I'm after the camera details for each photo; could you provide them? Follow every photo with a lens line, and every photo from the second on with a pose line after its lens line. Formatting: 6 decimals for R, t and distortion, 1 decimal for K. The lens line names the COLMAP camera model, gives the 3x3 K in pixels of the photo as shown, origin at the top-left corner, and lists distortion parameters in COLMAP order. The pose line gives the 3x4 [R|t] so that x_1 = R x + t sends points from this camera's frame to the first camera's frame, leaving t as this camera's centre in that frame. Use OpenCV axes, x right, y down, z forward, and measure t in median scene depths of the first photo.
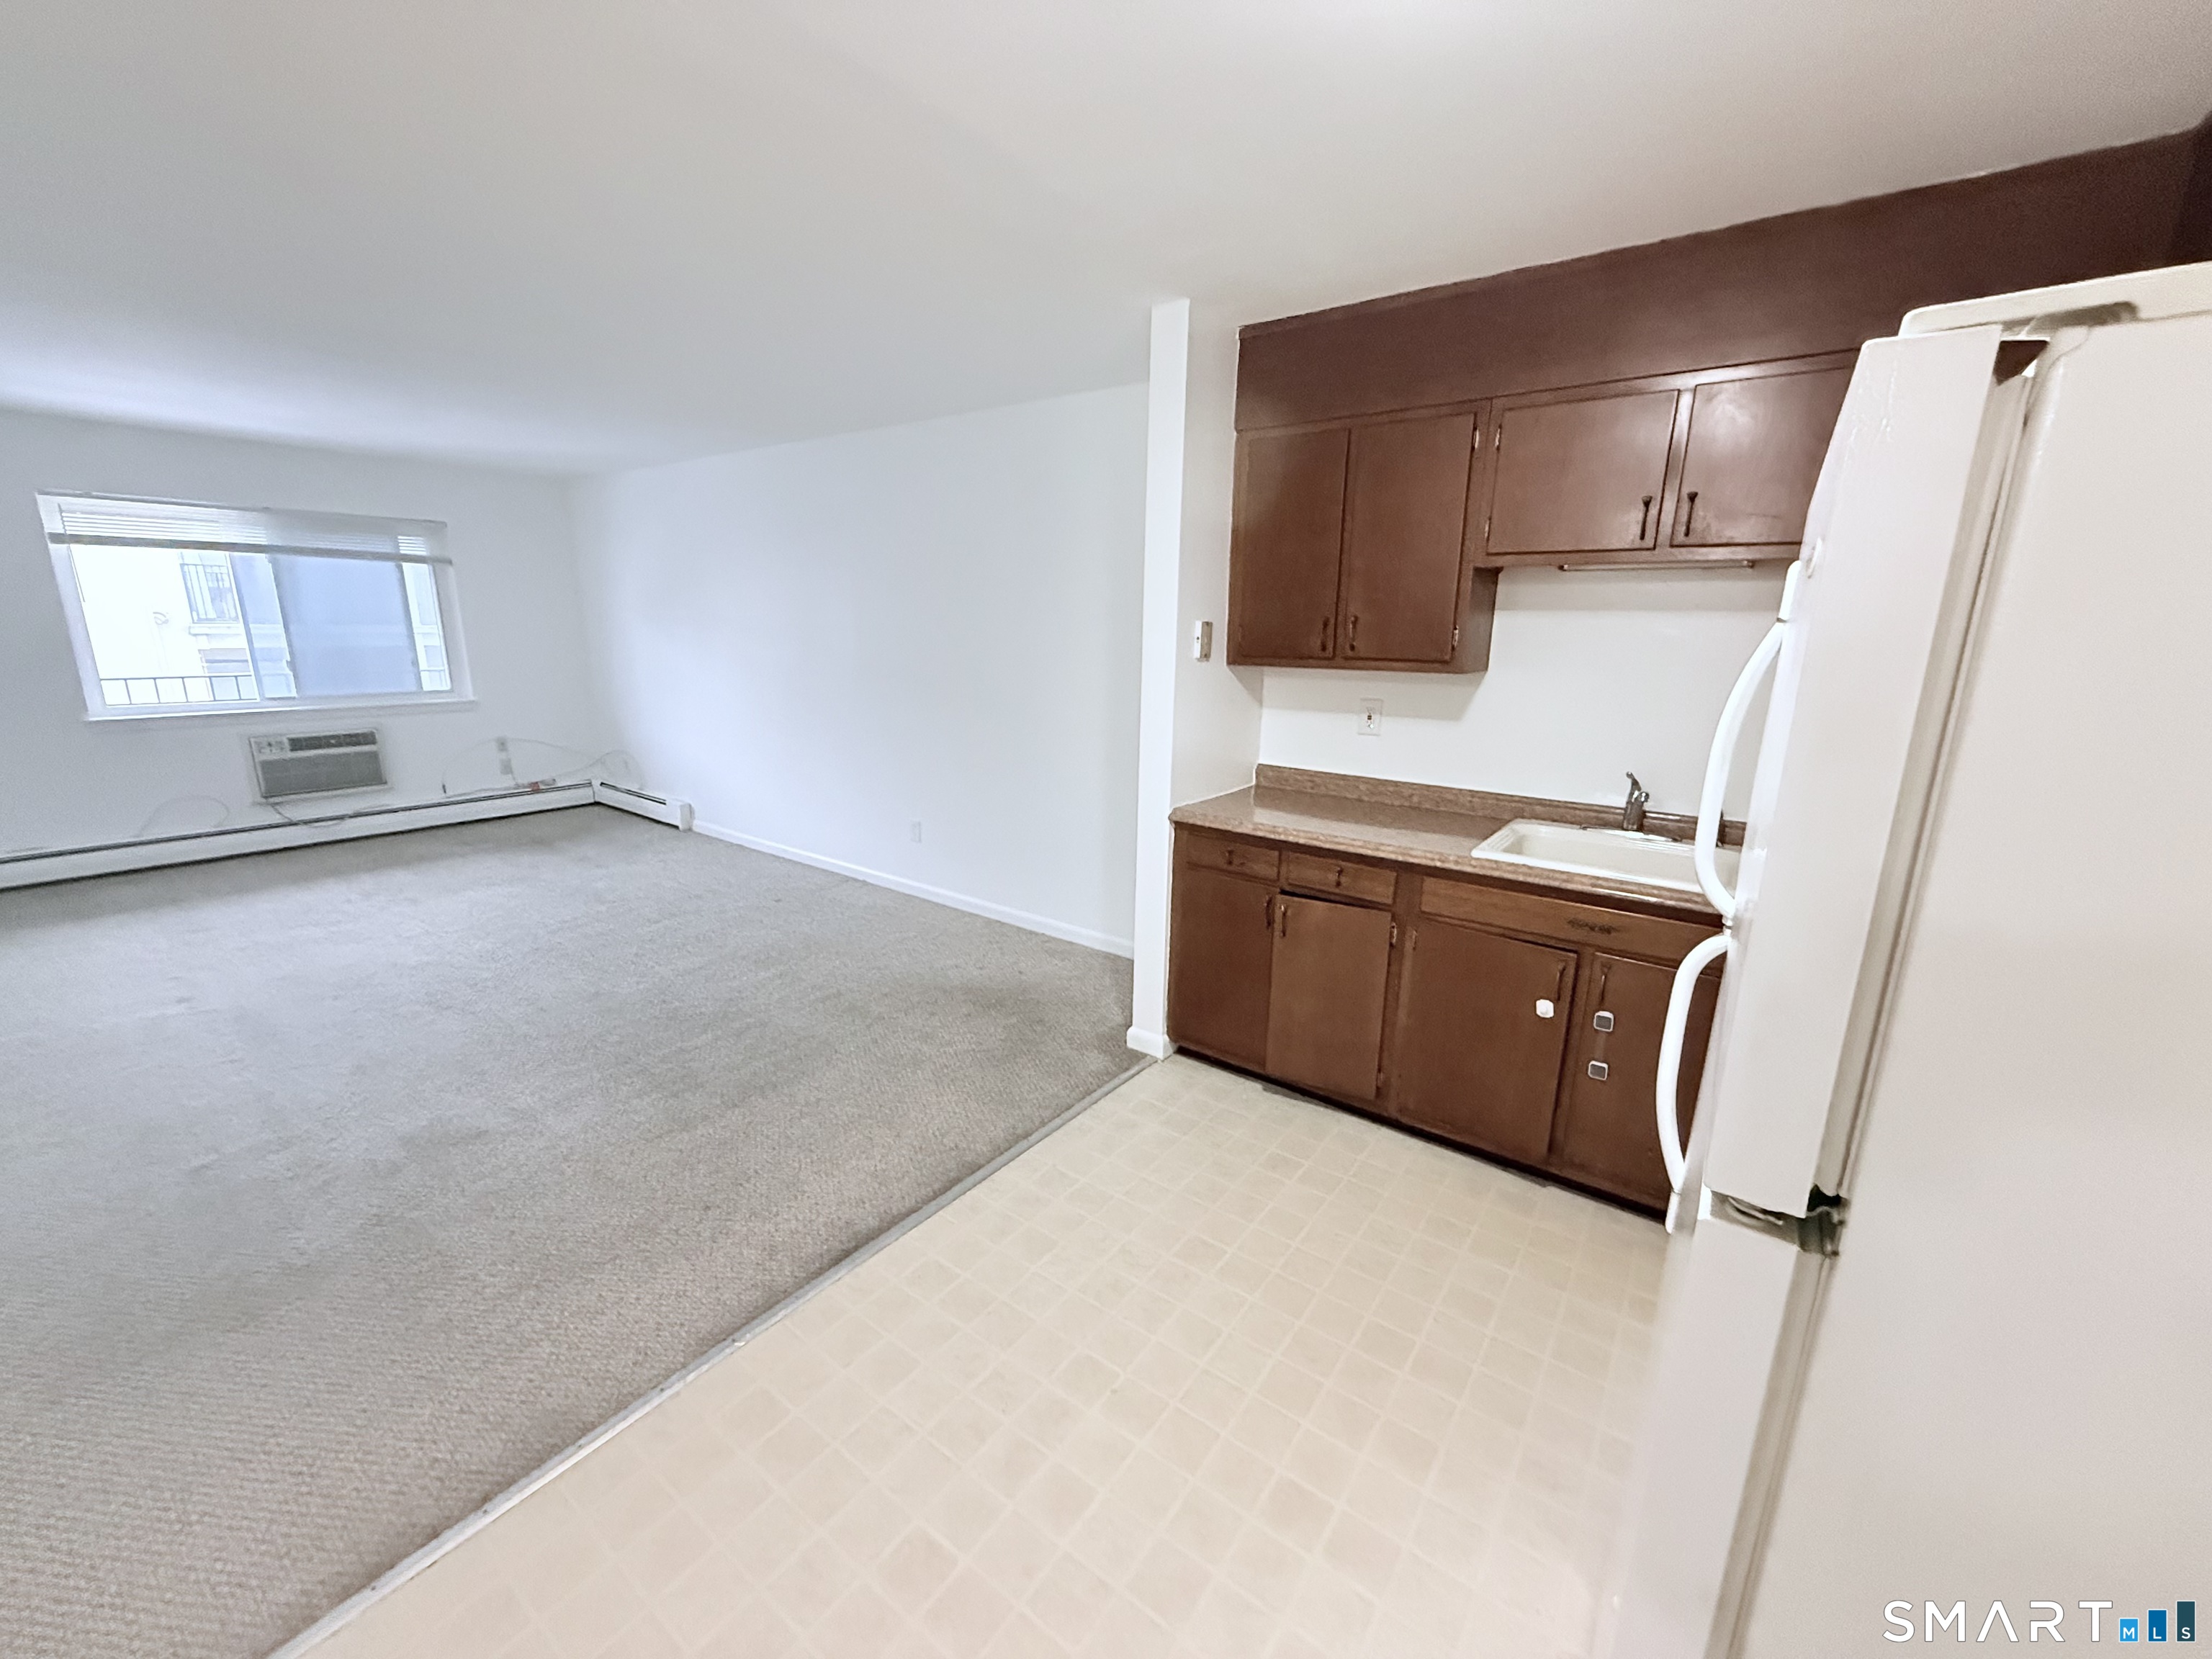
lens RADIAL K [[876.3, 0, 1098.6], [0, 876.3, 828.3], [0, 0, 1]] dist [0.002475, 0.000007]
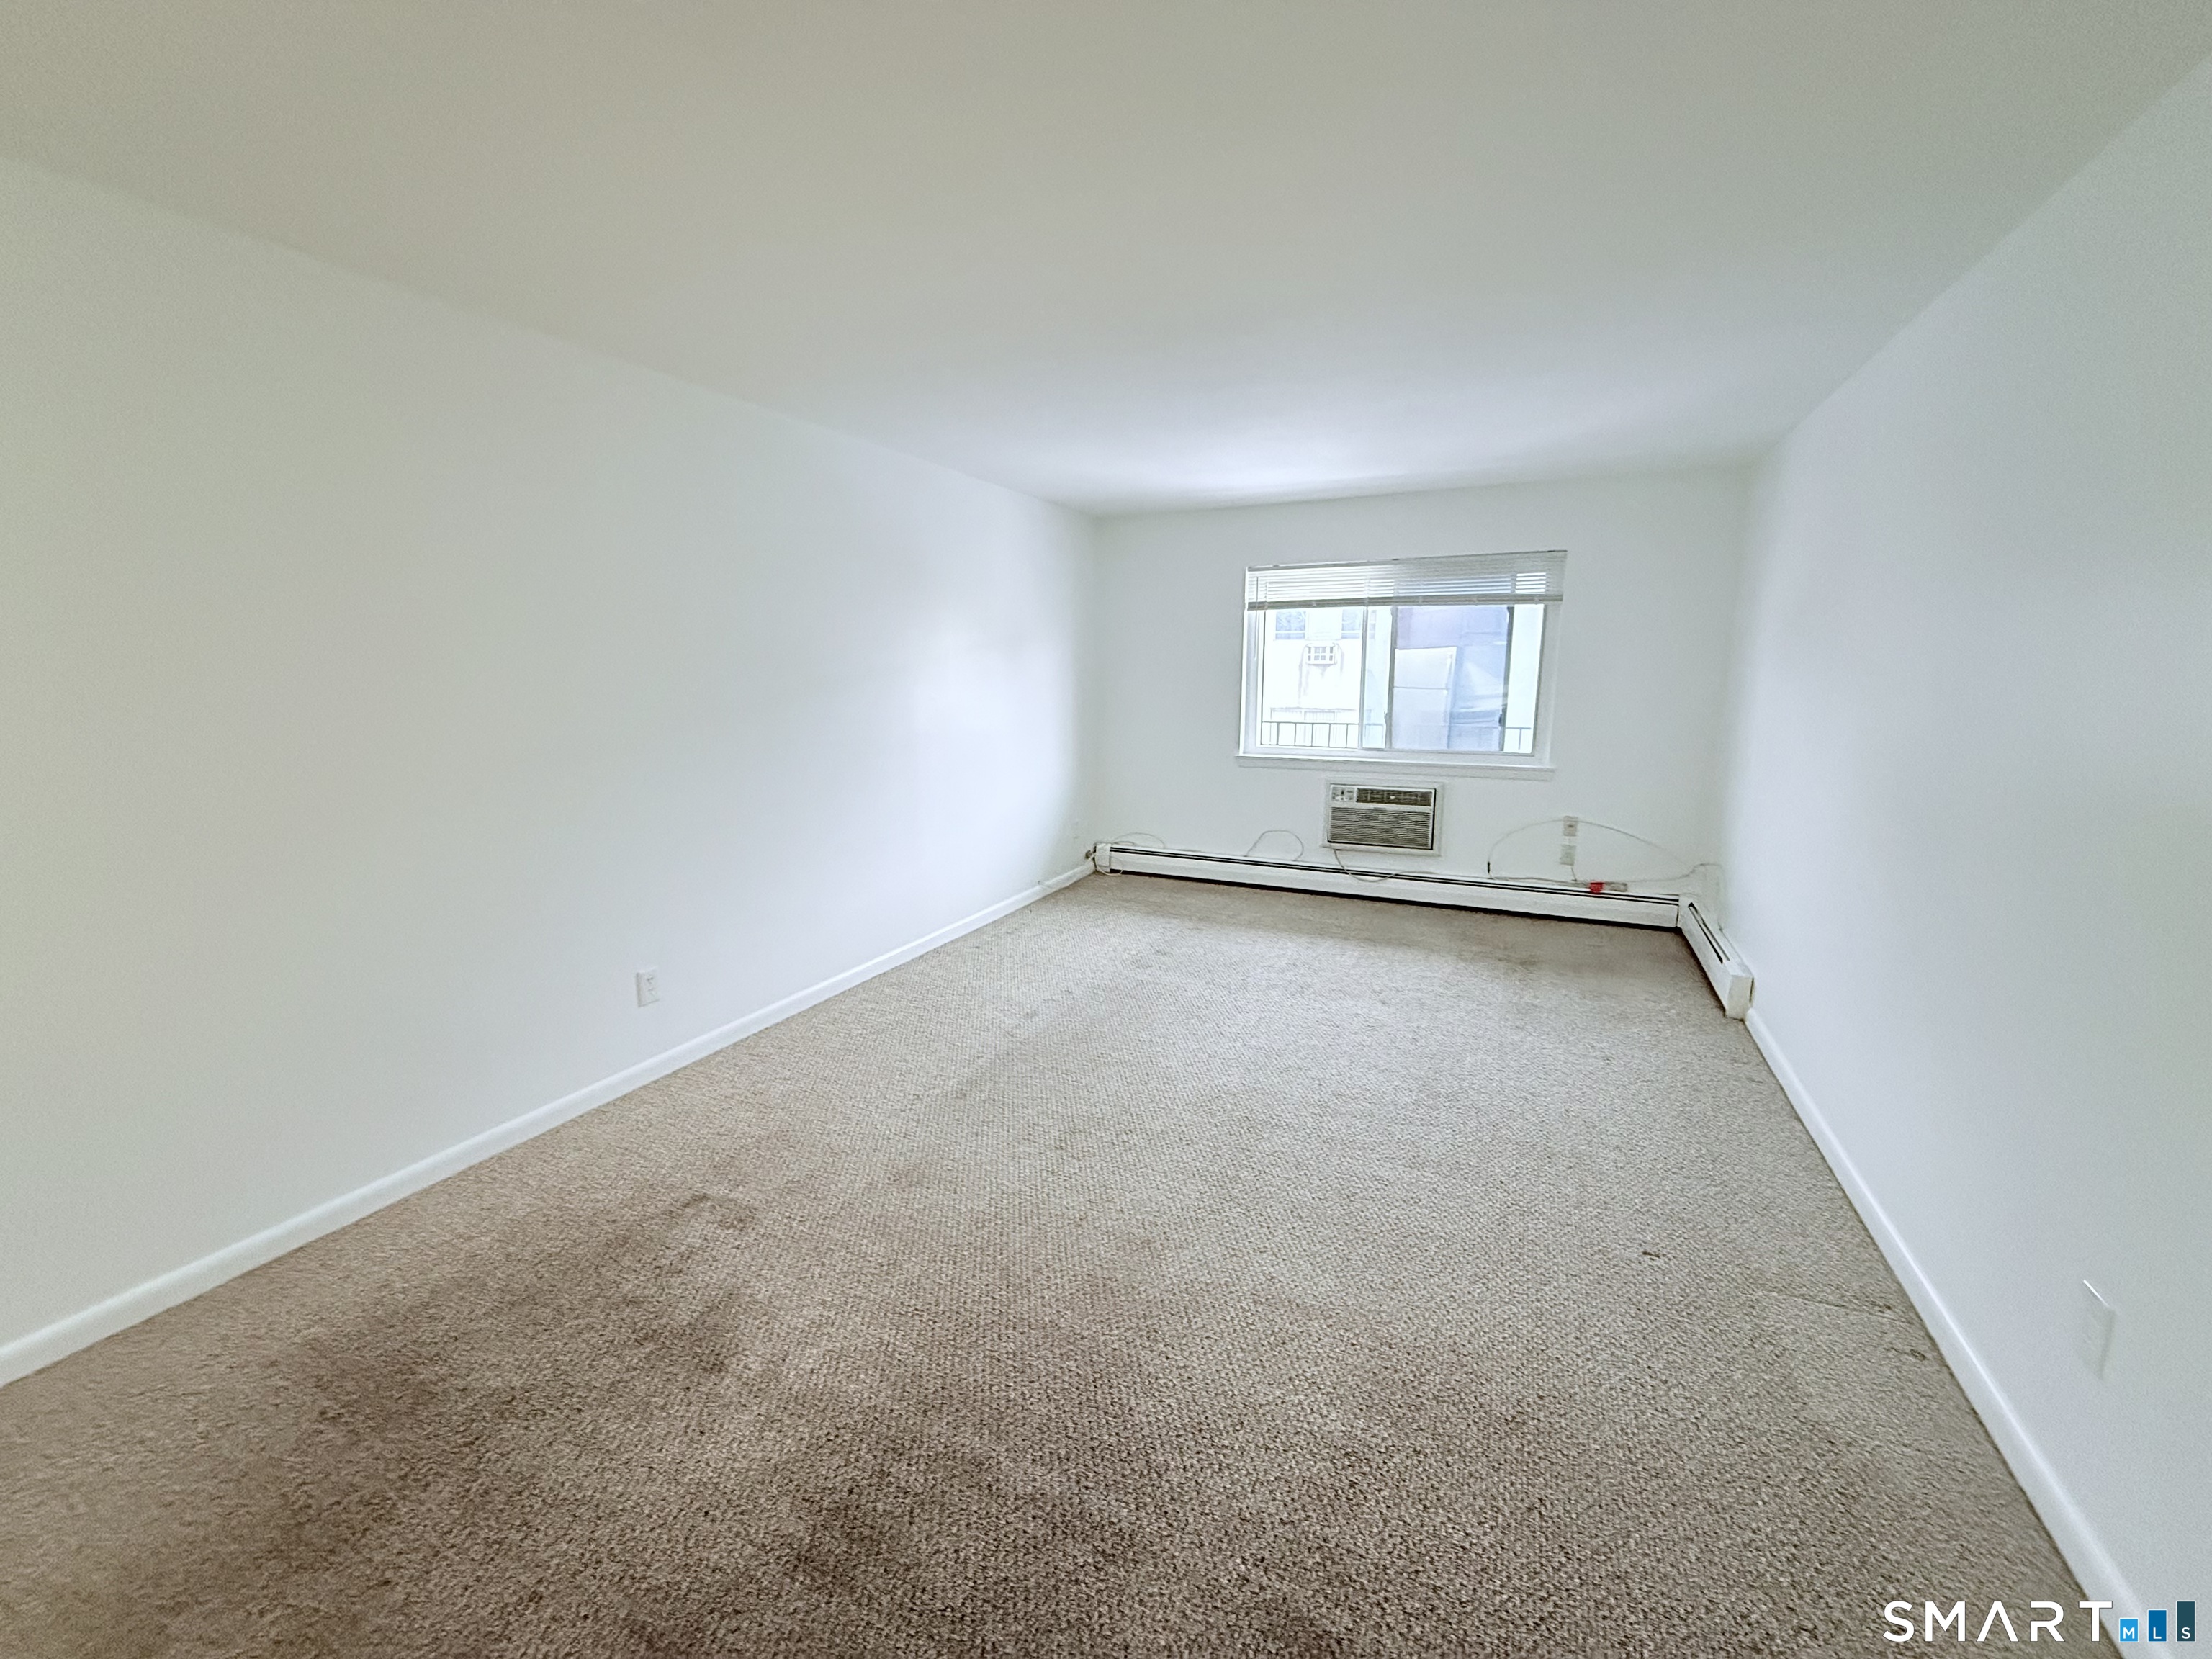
lens RADIAL K [[876.3, 0, 1099.0], [0, 876.3, 828.5], [0, 0, 1]] dist [0.002475, 0.000007]
pose [[0.198362, 0.162108, -0.966630, -0.019041], [-0.222535, 0.967920, 0.116658, -0.198314], [0.954532, 0.191968, 0.228073, 0.908880]]
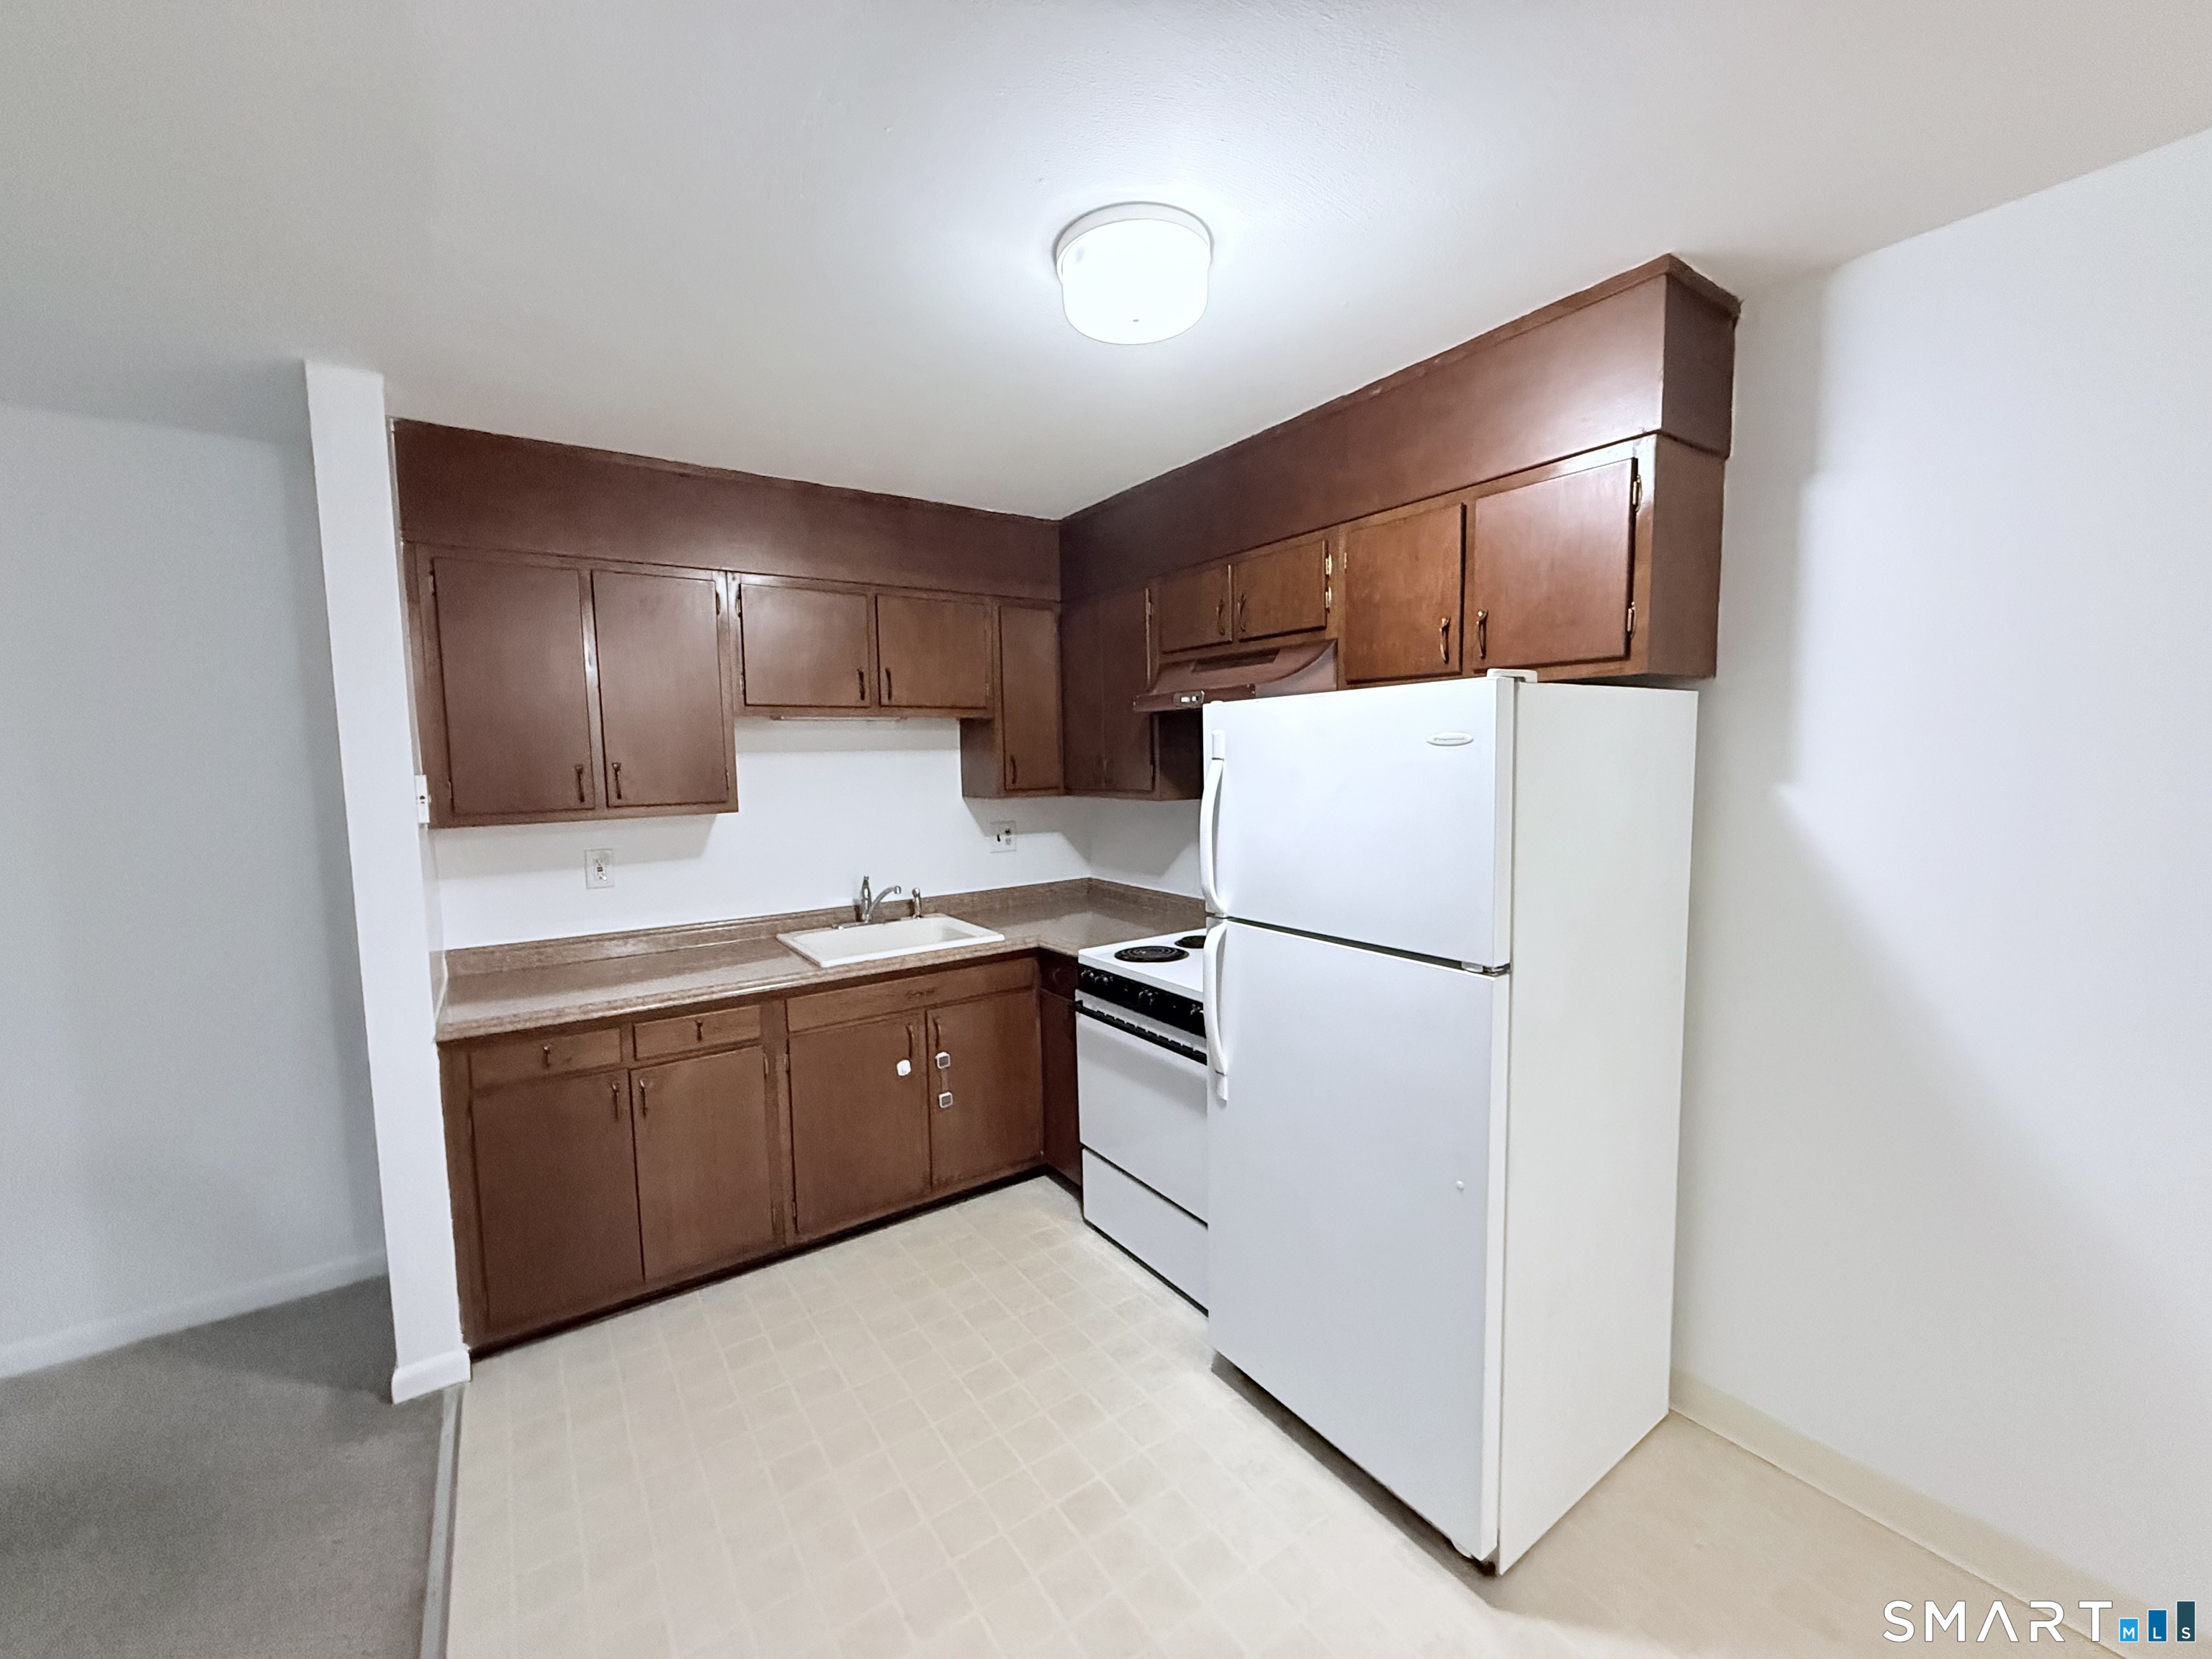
lens RADIAL K [[876.3, 0, 1104.4], [0, 876.3, 829.4], [0, 0, 1]] dist [0.002475, 0.000007]
pose [[0.323352, -0.103219, 0.940633, -0.398021], [0.240220, 0.970424, 0.023910, -0.064127], [-0.915280, 0.218227, 0.338583, 0.199923]]
